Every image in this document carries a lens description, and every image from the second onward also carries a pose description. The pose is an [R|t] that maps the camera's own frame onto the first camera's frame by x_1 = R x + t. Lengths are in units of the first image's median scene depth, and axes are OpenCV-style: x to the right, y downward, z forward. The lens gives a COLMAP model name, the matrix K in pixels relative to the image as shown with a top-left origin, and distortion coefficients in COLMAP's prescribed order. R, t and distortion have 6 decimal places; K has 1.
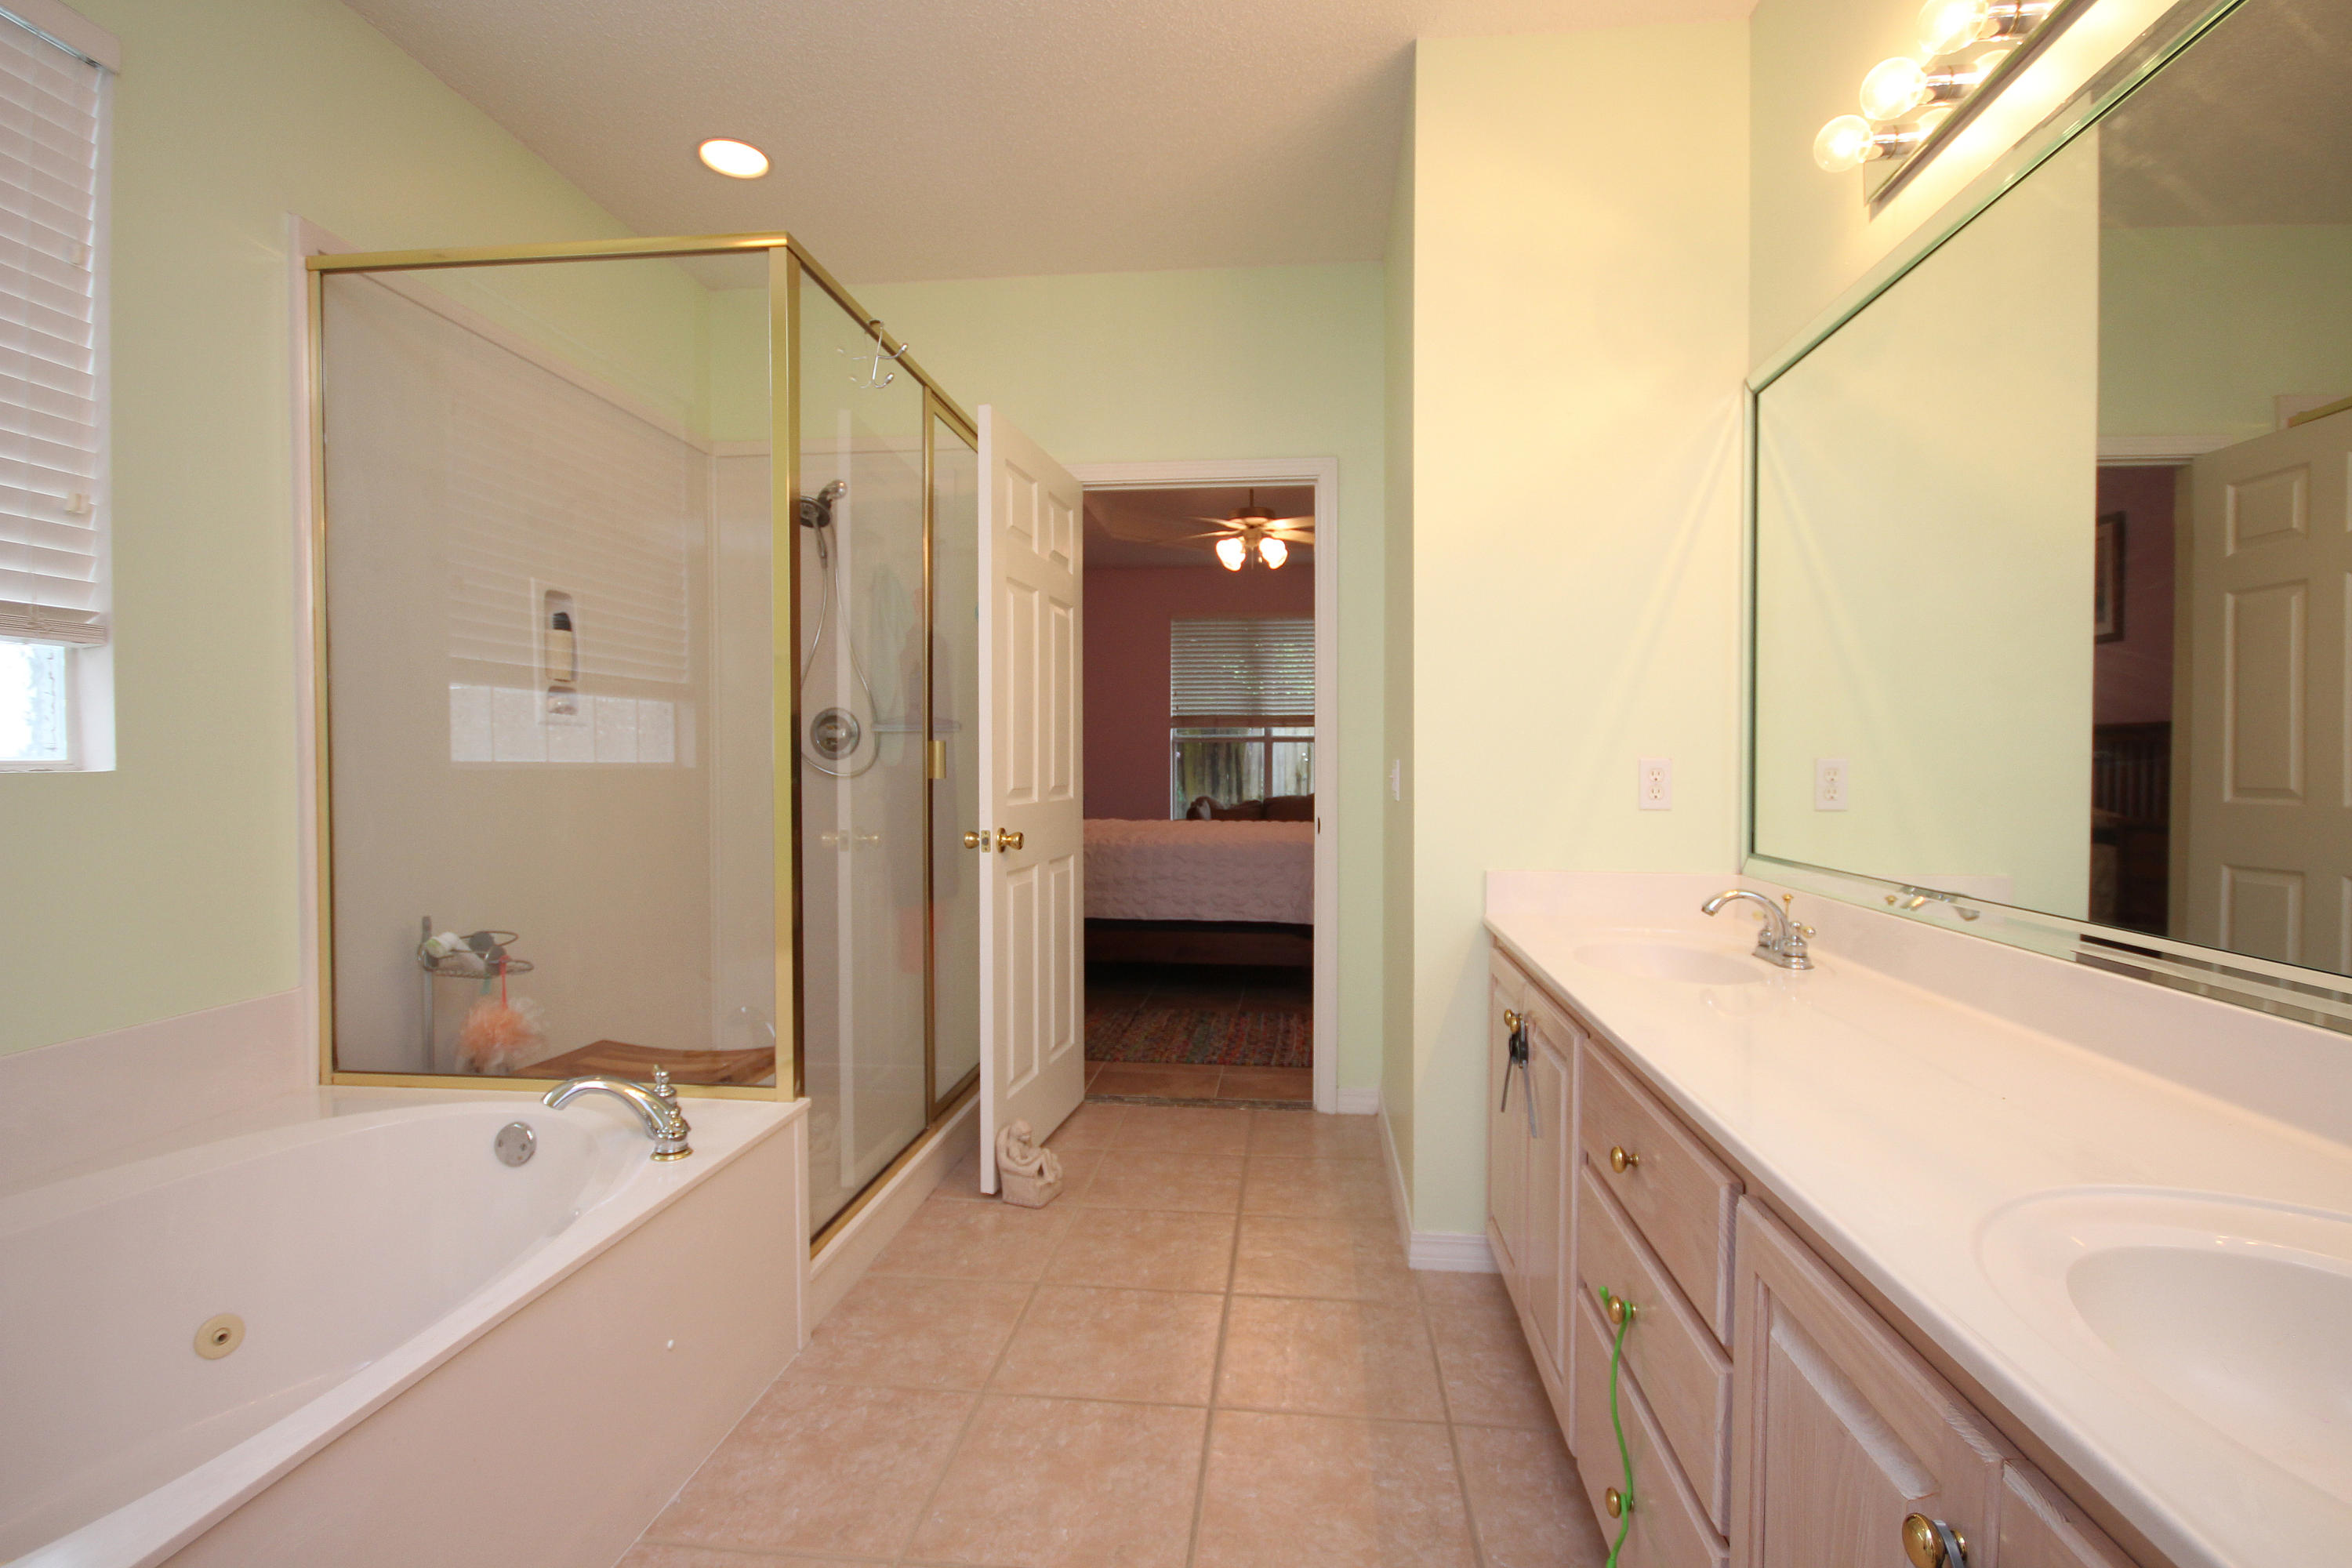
lens RADIAL K [[1091.2, 0, 1178.5], [0, 1091.2, 788.9], [0, 0, 1]] dist [-0.009093, -0.000506]
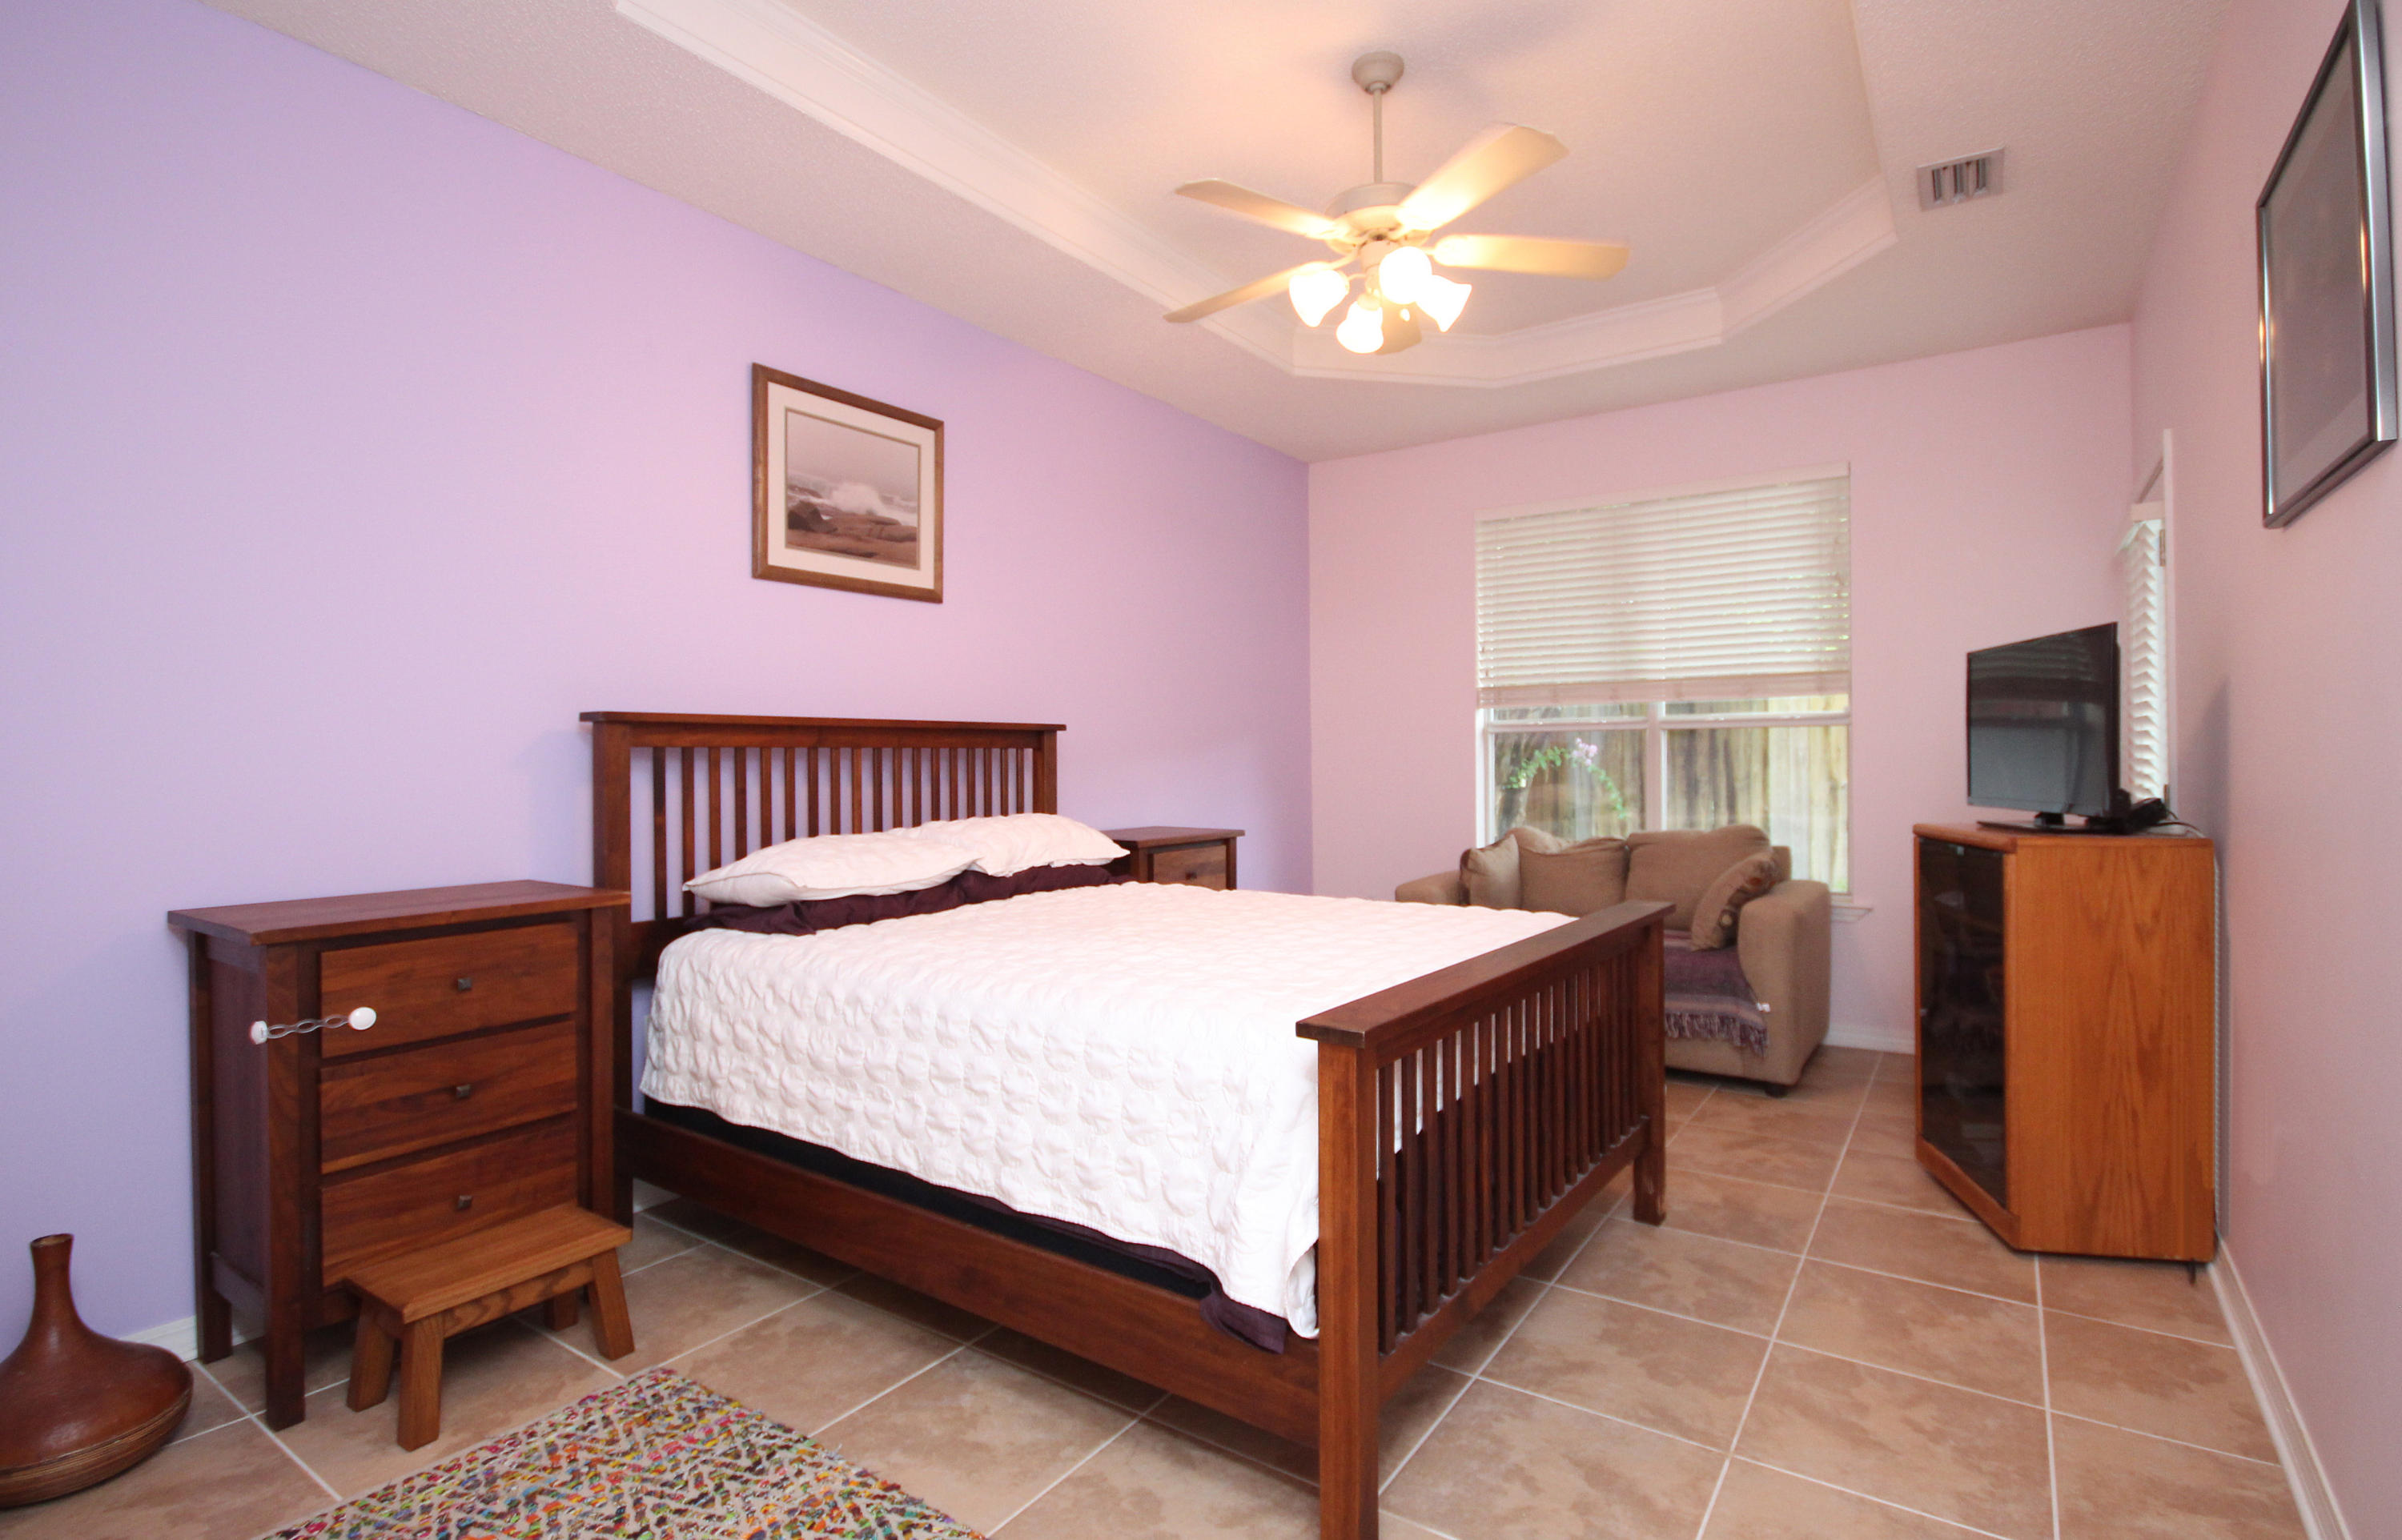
lens RADIAL K [[1144.2, 0, 1201.0], [0, 1144.2, 770.0], [0, 0, 1]] dist [0.000598, 0.000022]
pose [[0.874936, -0.009815, -0.484139, 0.158681], [0.002753, 0.999879, -0.015294, -0.014220], [0.484230, 0.012048, 0.874858, 0.402219]]
